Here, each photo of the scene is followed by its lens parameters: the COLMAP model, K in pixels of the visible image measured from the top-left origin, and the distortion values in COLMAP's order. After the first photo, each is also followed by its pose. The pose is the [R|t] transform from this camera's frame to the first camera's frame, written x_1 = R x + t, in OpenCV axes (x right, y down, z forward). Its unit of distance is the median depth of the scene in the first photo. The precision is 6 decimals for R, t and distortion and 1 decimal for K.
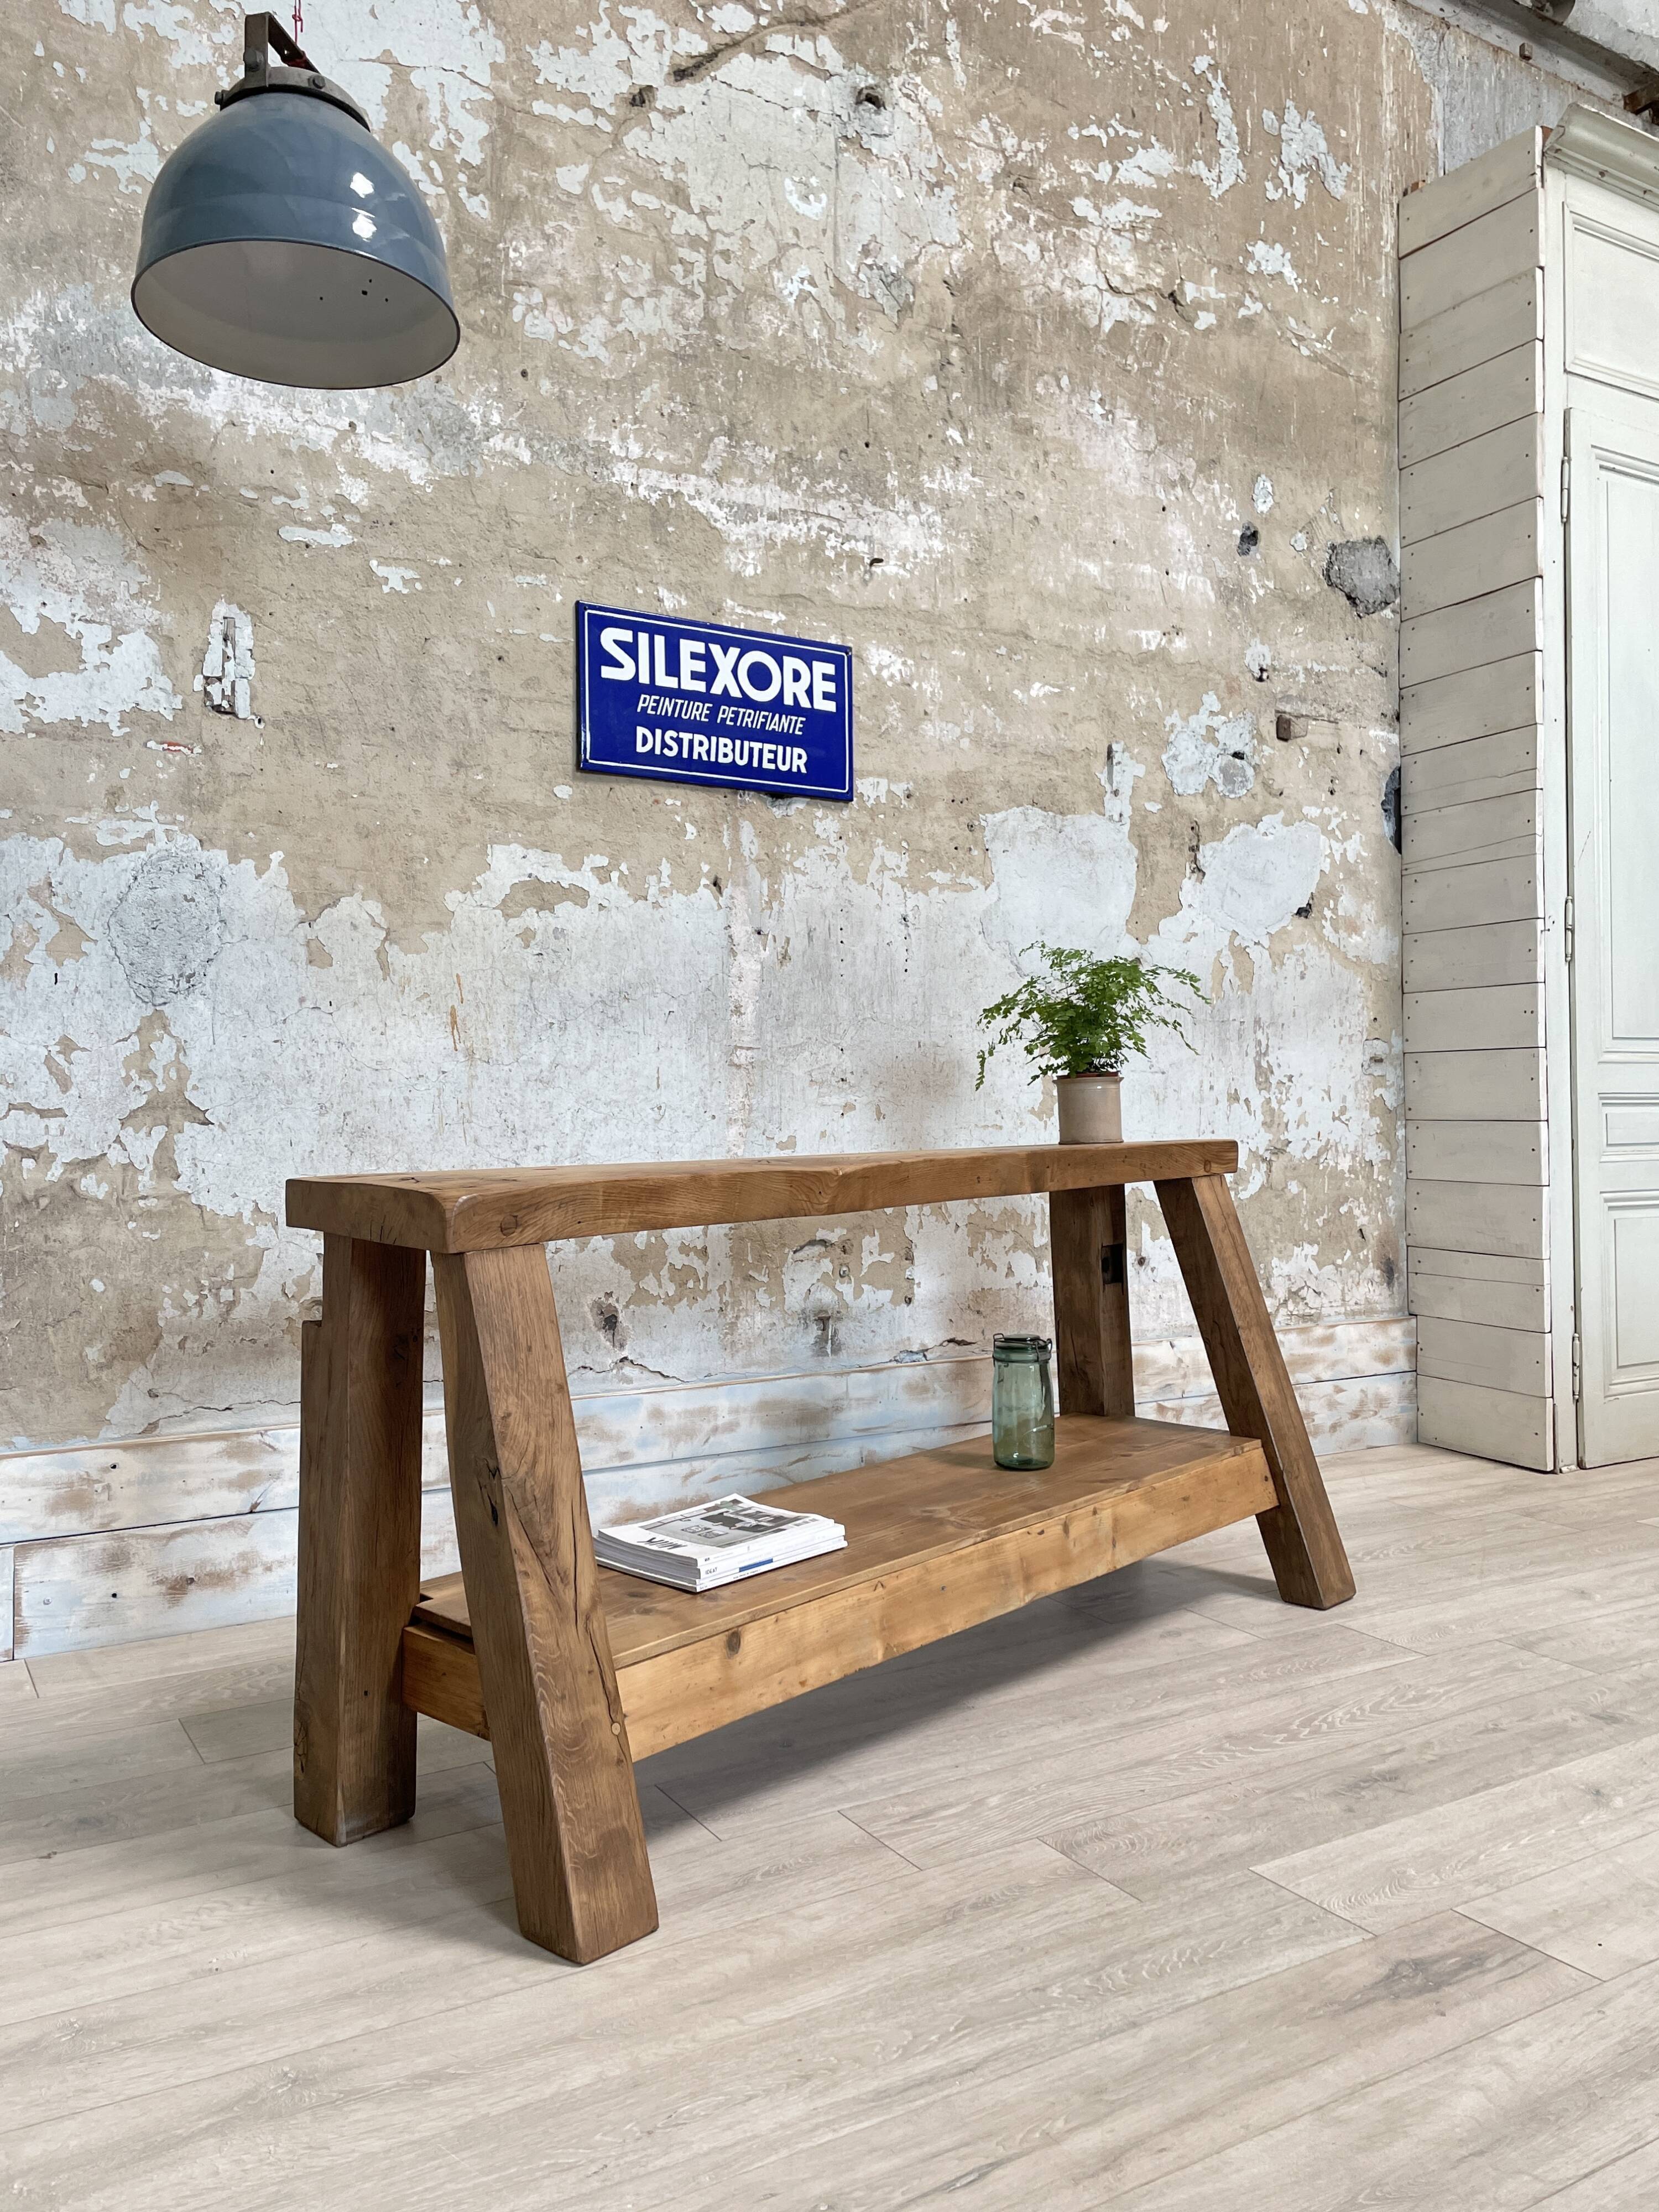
lens RADIAL K [[1651.3, 0, 823.8], [0, 1651.3, 1095.1], [0, 0, 1]] dist [0.091266, -0.113374]
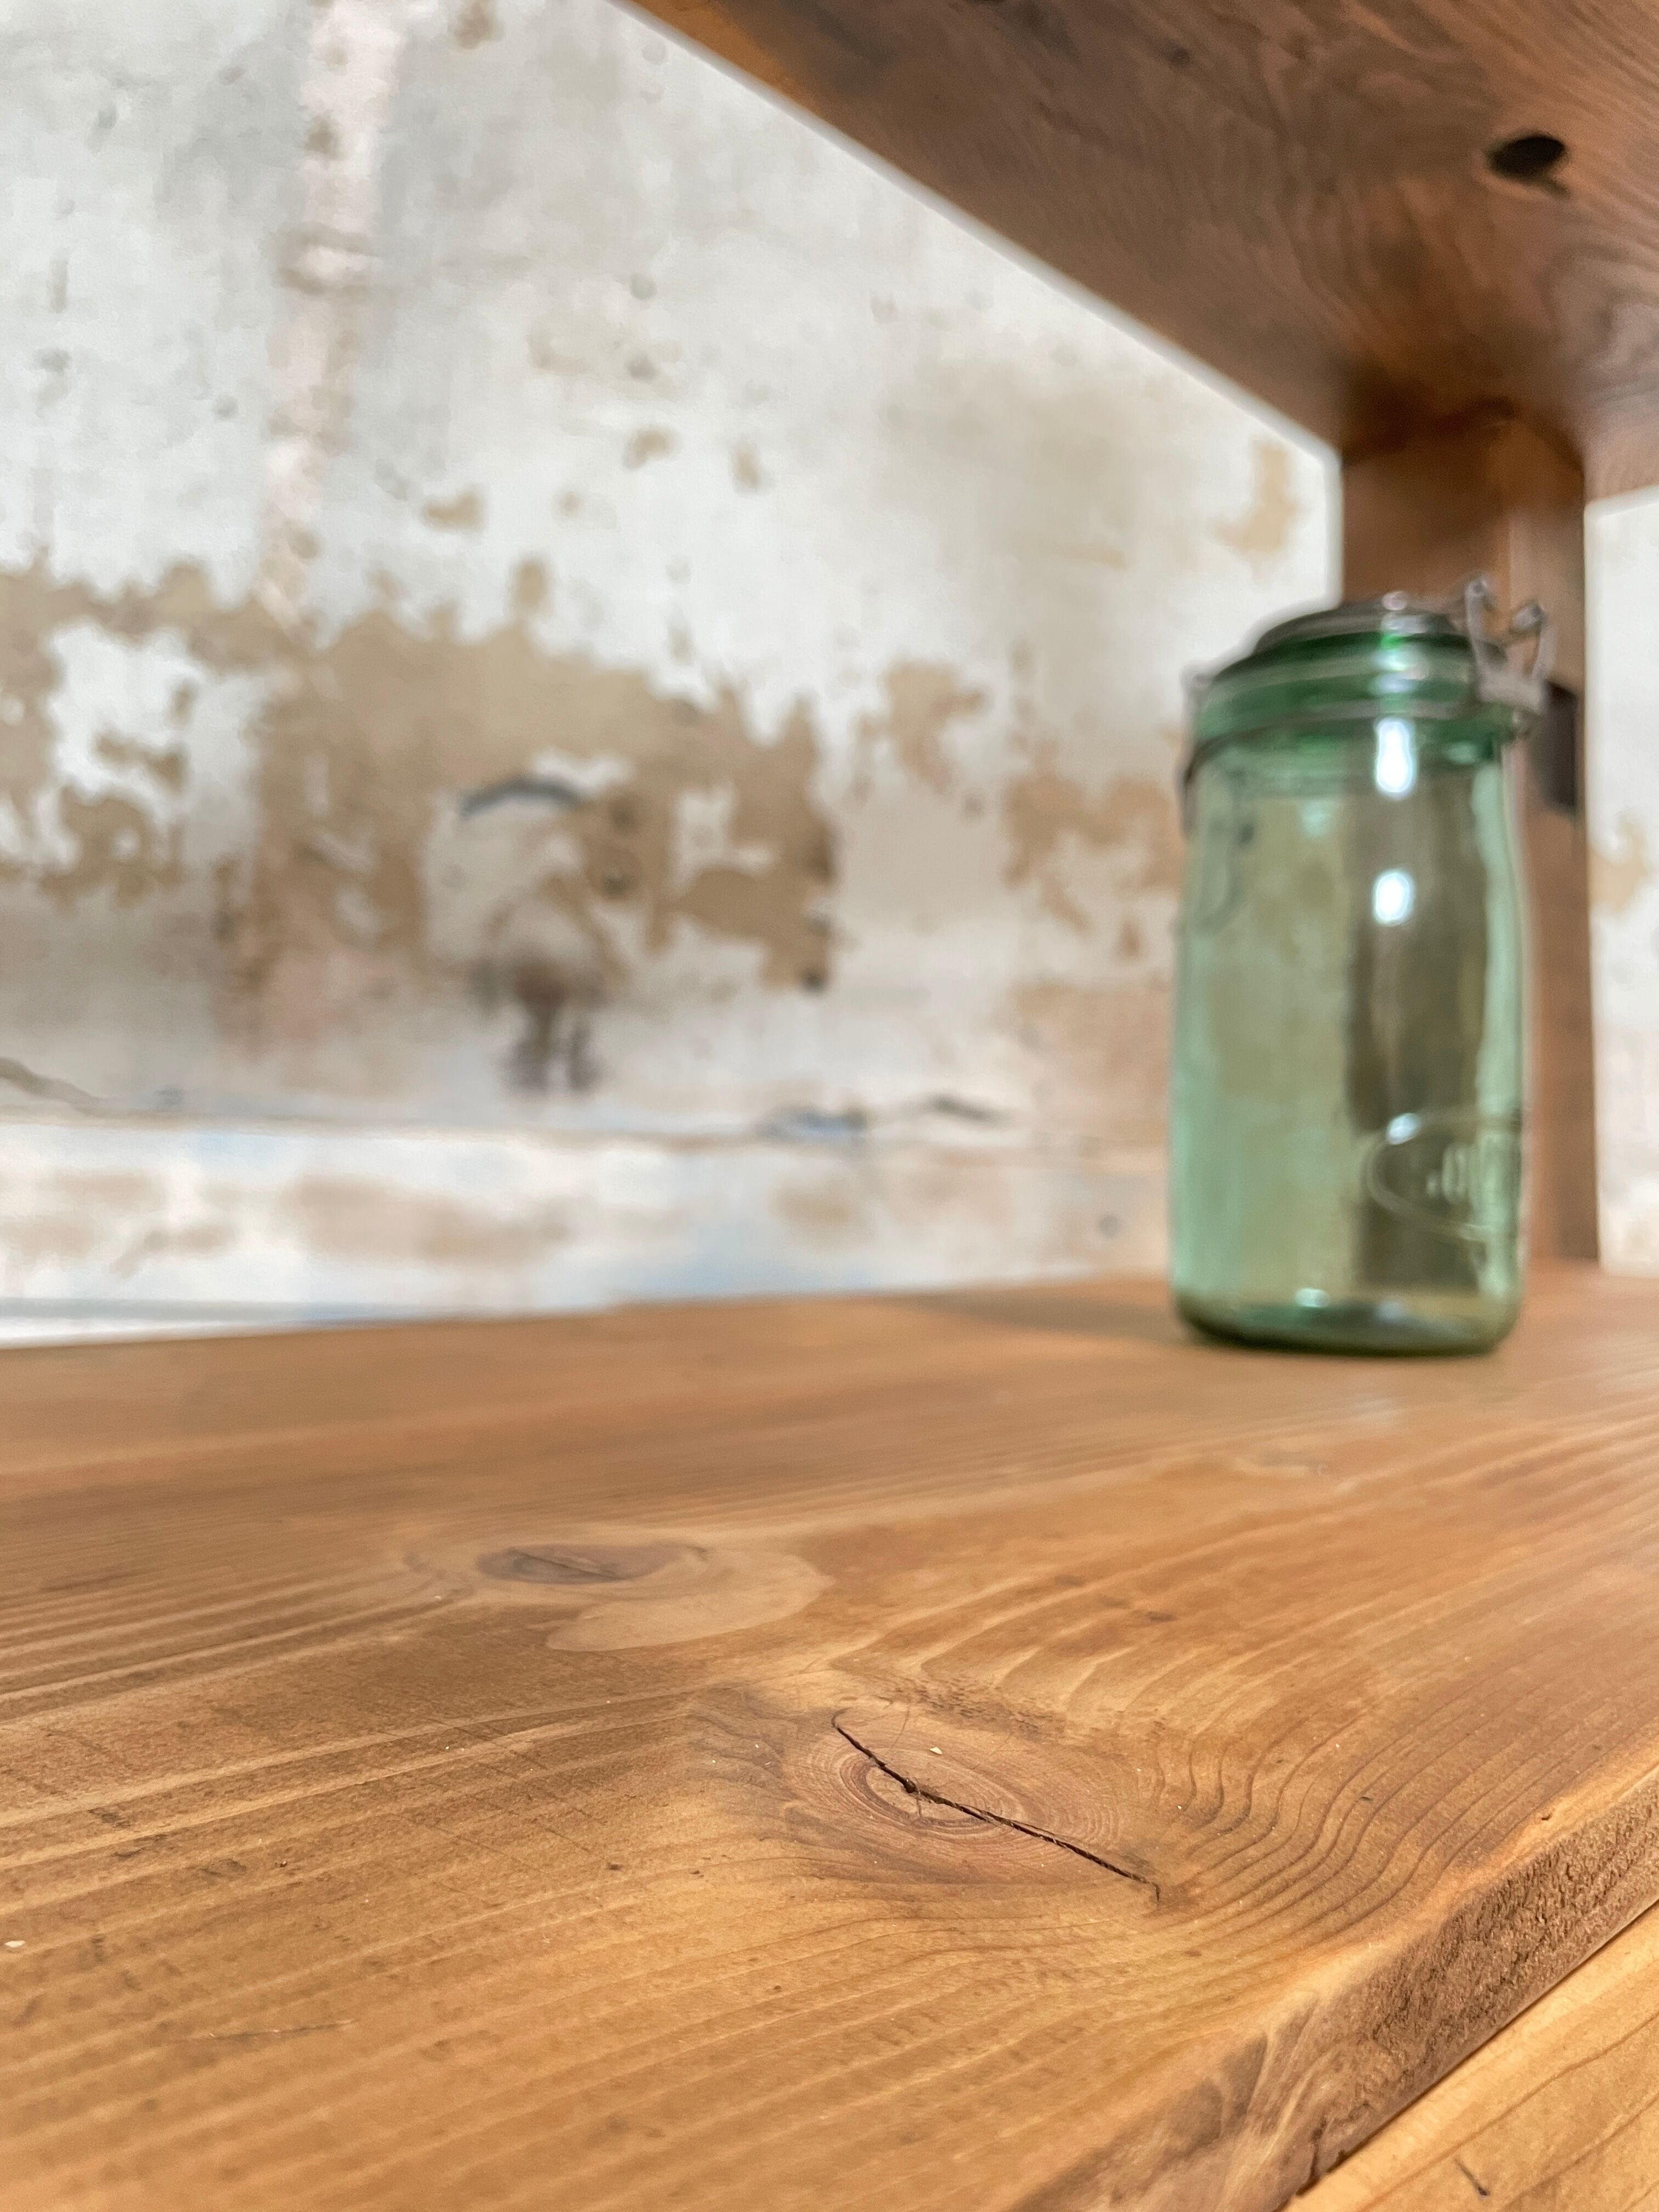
lens RADIAL K [[1721.0, 0, 826.8], [0, 1721.0, 1108.8], [0, 0, 1]] dist [0.050316, -0.104727]
pose [[0.952808, 0.038021, -0.301183, 0.179022], [-0.043564, 0.998982, -0.011707, 0.163834], [0.300431, 0.024275, 0.953494, 0.652122]]
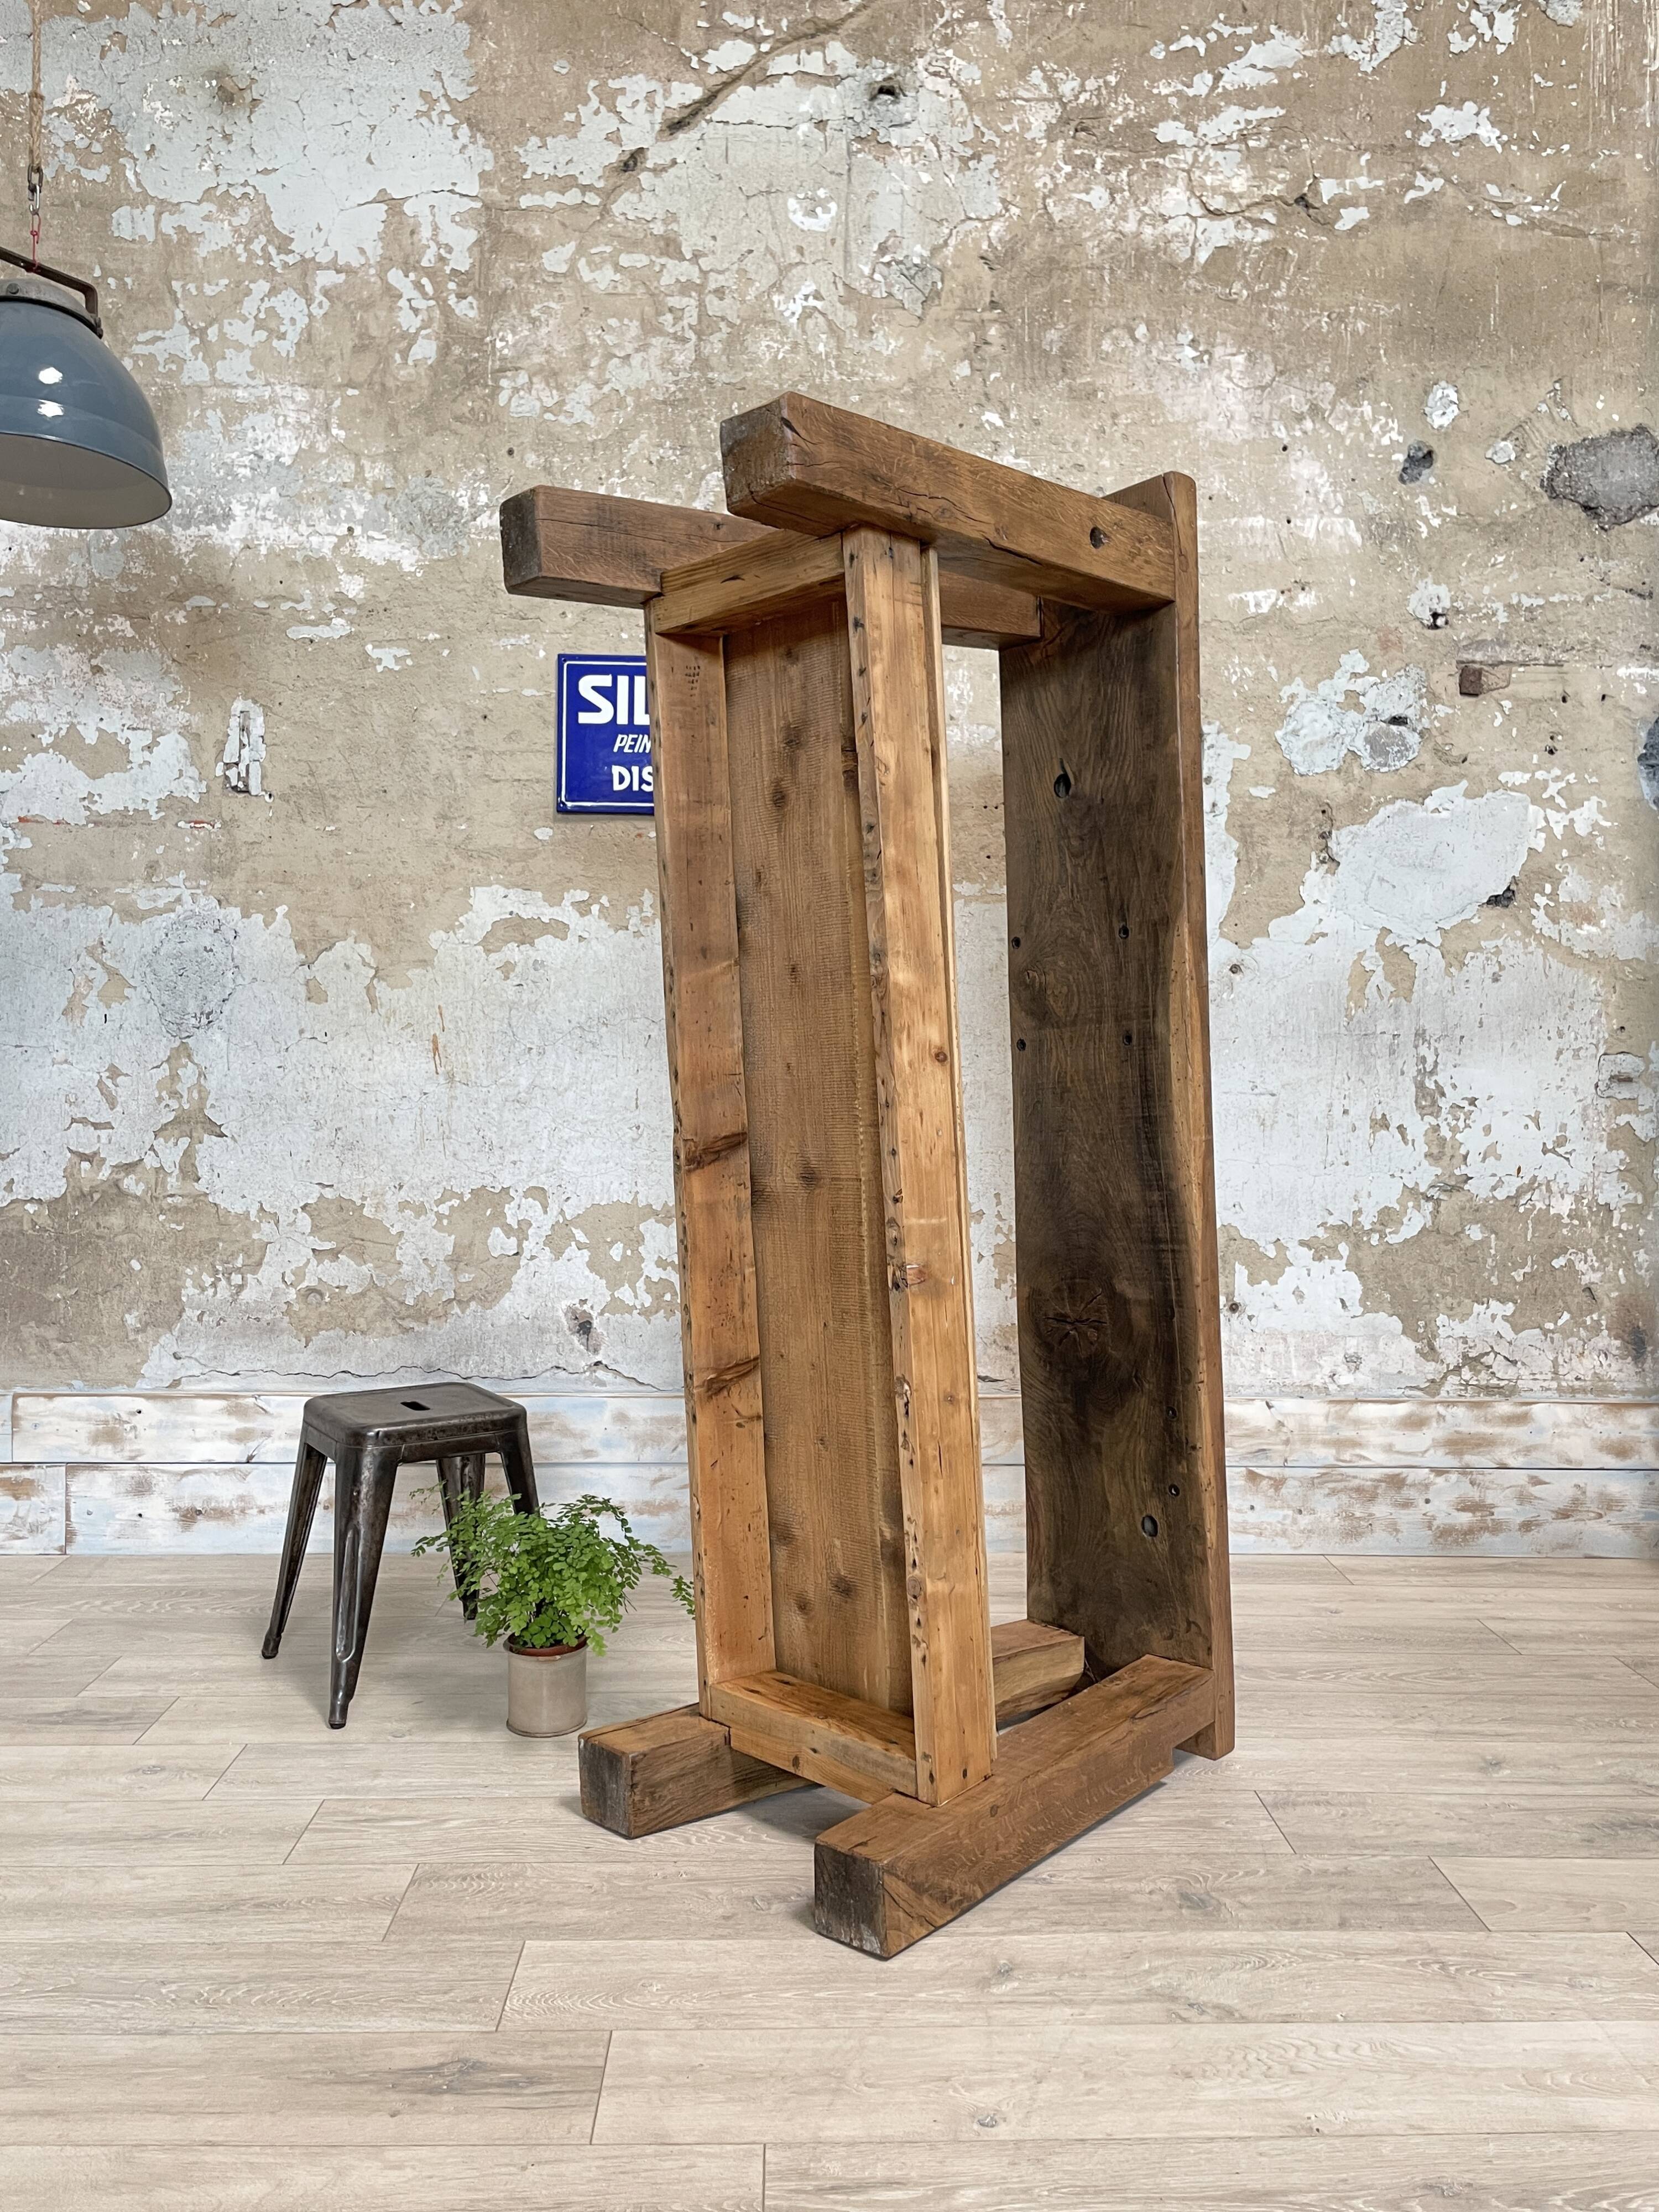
lens RADIAL K [[1607.2, 0, 831.7], [0, 1607.2, 1105.0], [0, 0, 1]] dist [0.078118, -0.091656]
pose [[0.872035, 0.015064, -0.489211, 0.482773], [-0.008214, 0.999836, 0.016146, -0.022909], [0.489374, -0.010061, 0.872016, 0.161056]]
